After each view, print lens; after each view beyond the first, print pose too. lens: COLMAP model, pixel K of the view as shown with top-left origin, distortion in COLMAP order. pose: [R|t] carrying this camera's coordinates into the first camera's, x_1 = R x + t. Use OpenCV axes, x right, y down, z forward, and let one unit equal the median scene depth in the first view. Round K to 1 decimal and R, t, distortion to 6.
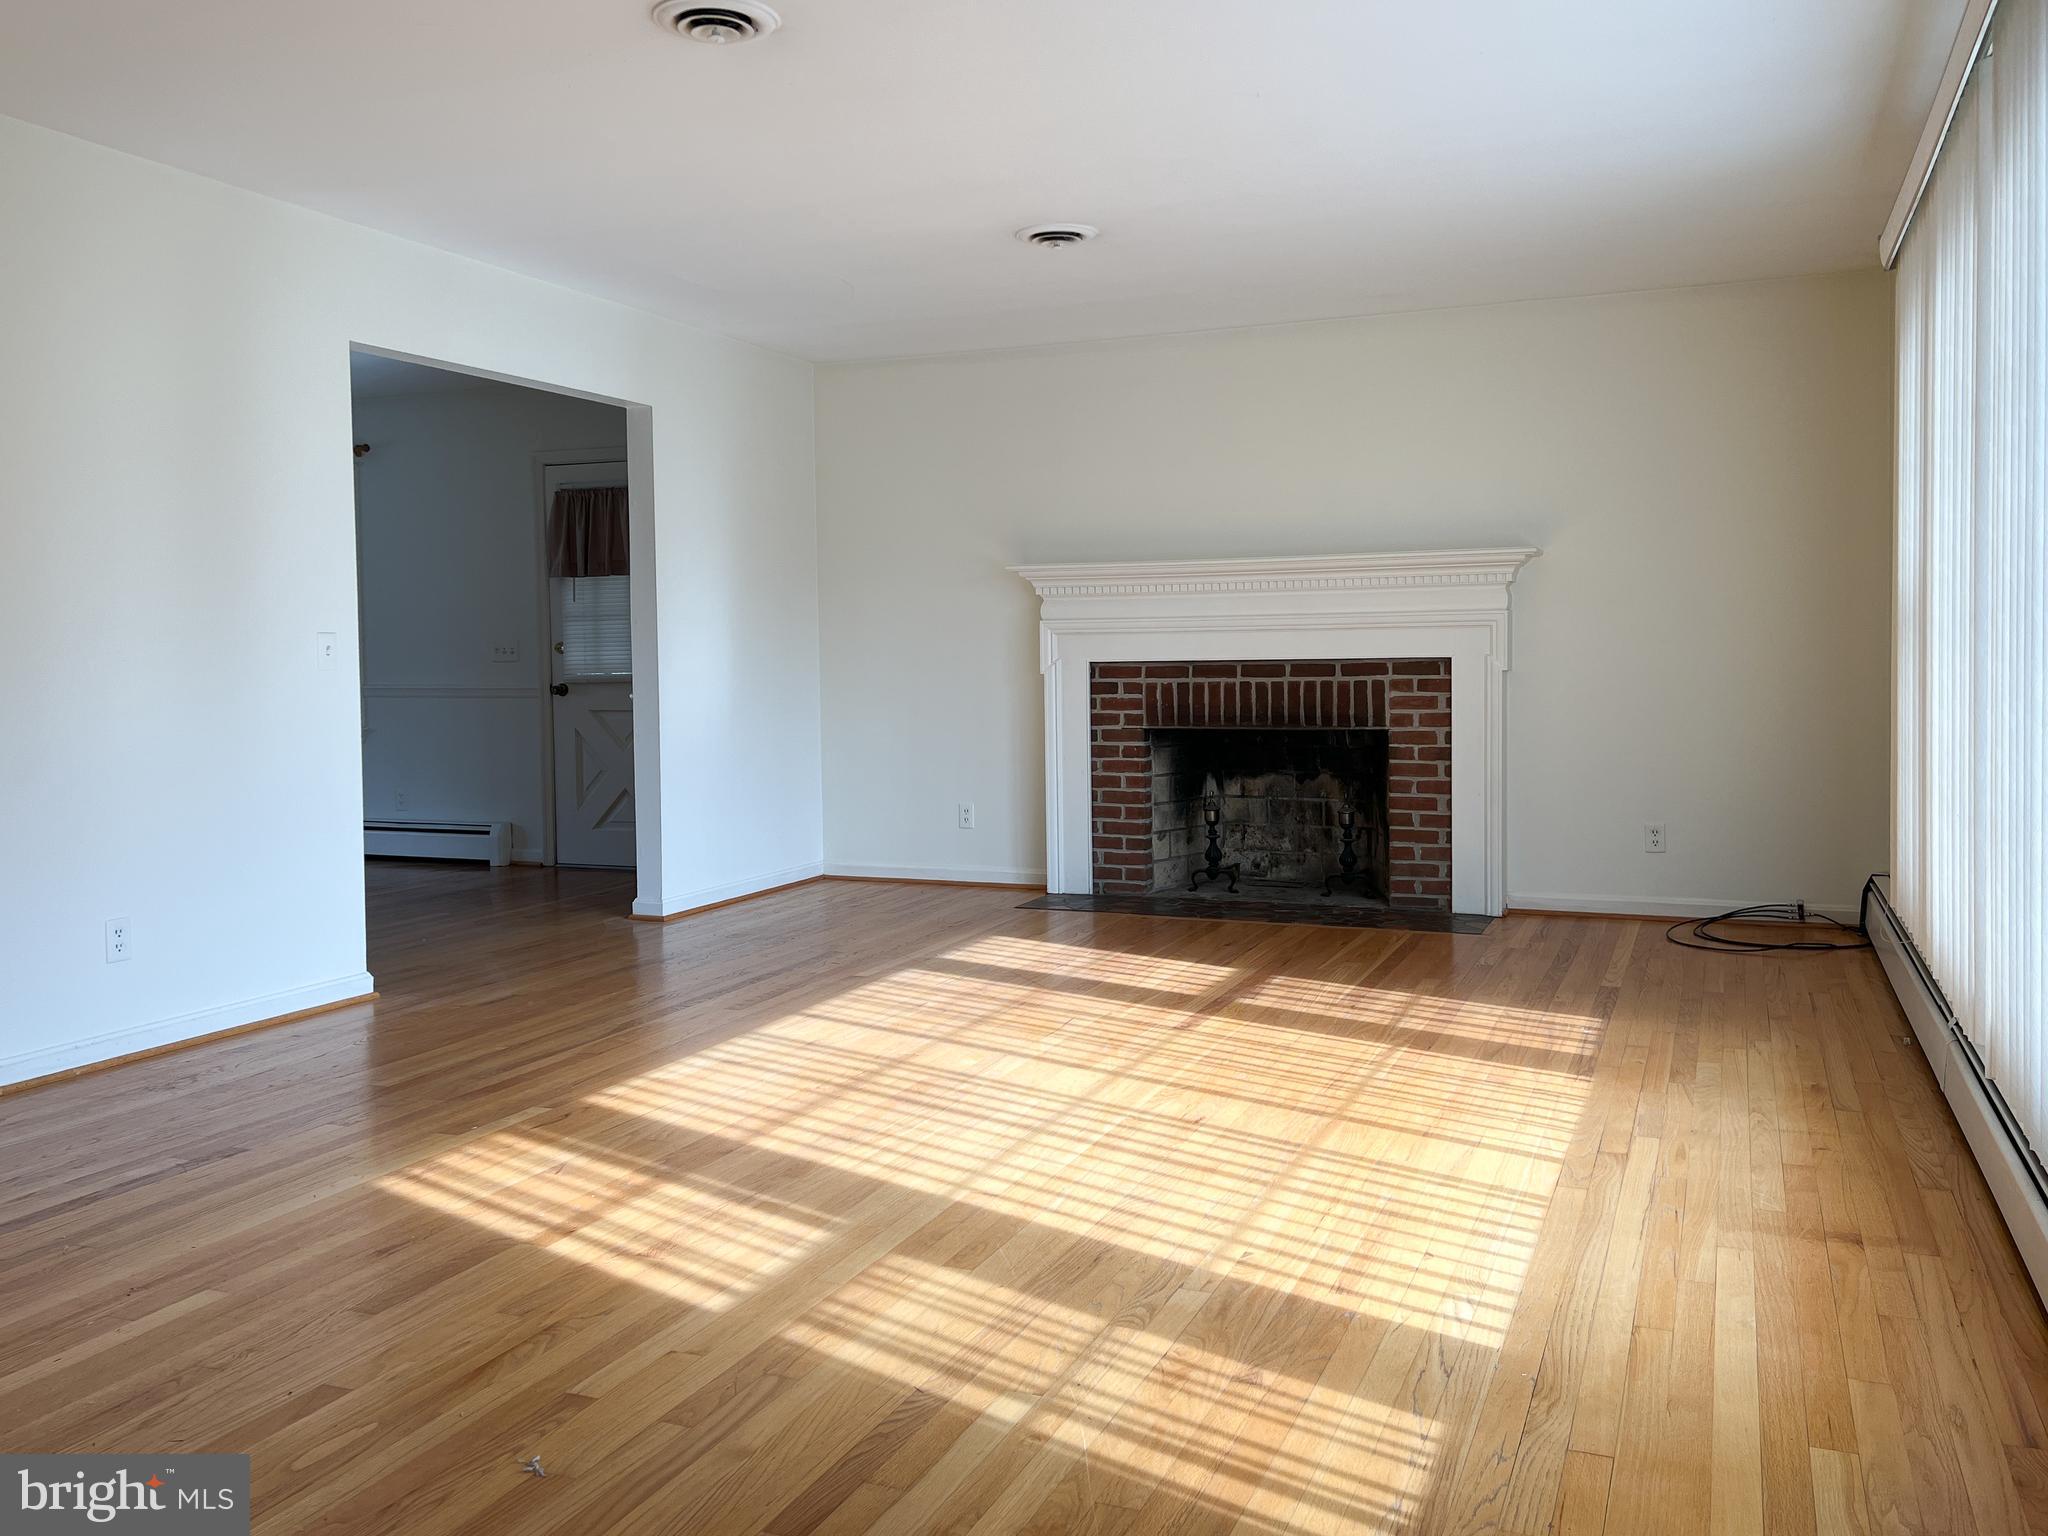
lens RADIAL K [[1548.5, 0, 1038.2], [0, 1548.5, 769.3], [0, 0, 1]] dist [0.042192, -0.057067]
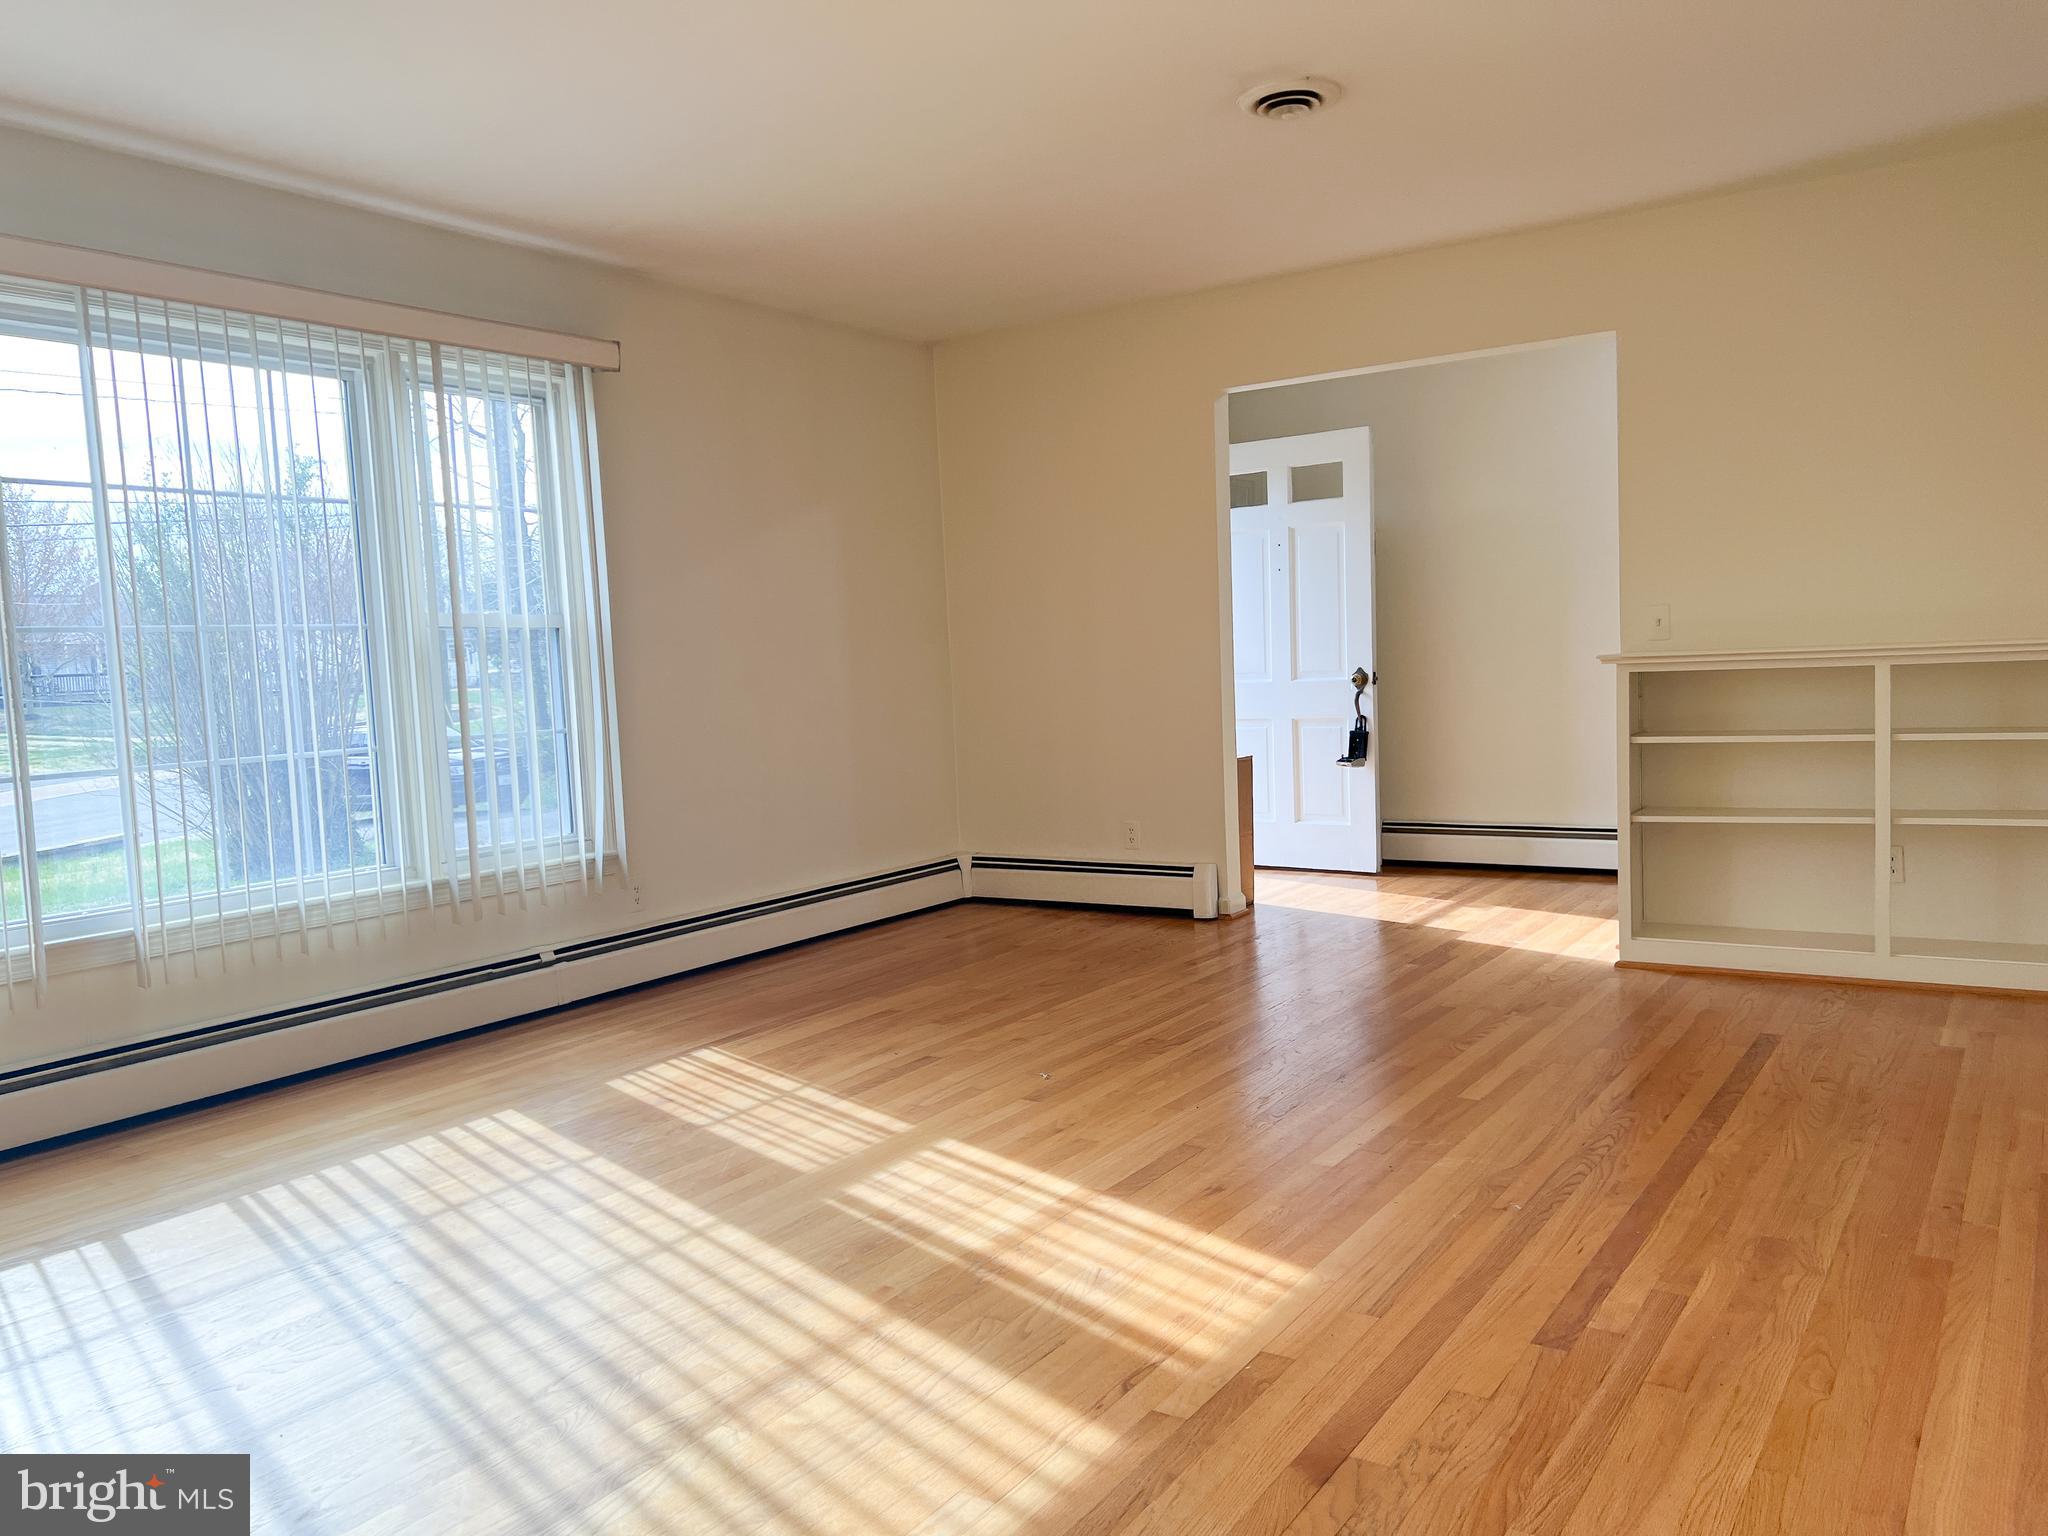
lens RADIAL K [[1548.5, 0, 1038.2], [0, 1548.5, 769.3], [0, 0, 1]] dist [0.042192, -0.057067]
pose [[-0.978107, 0.028408, 0.206154, -0.496194], [0.061575, 0.985788, 0.156304, -0.173632], [-0.198783, 0.165576, -0.965955, 1.933475]]
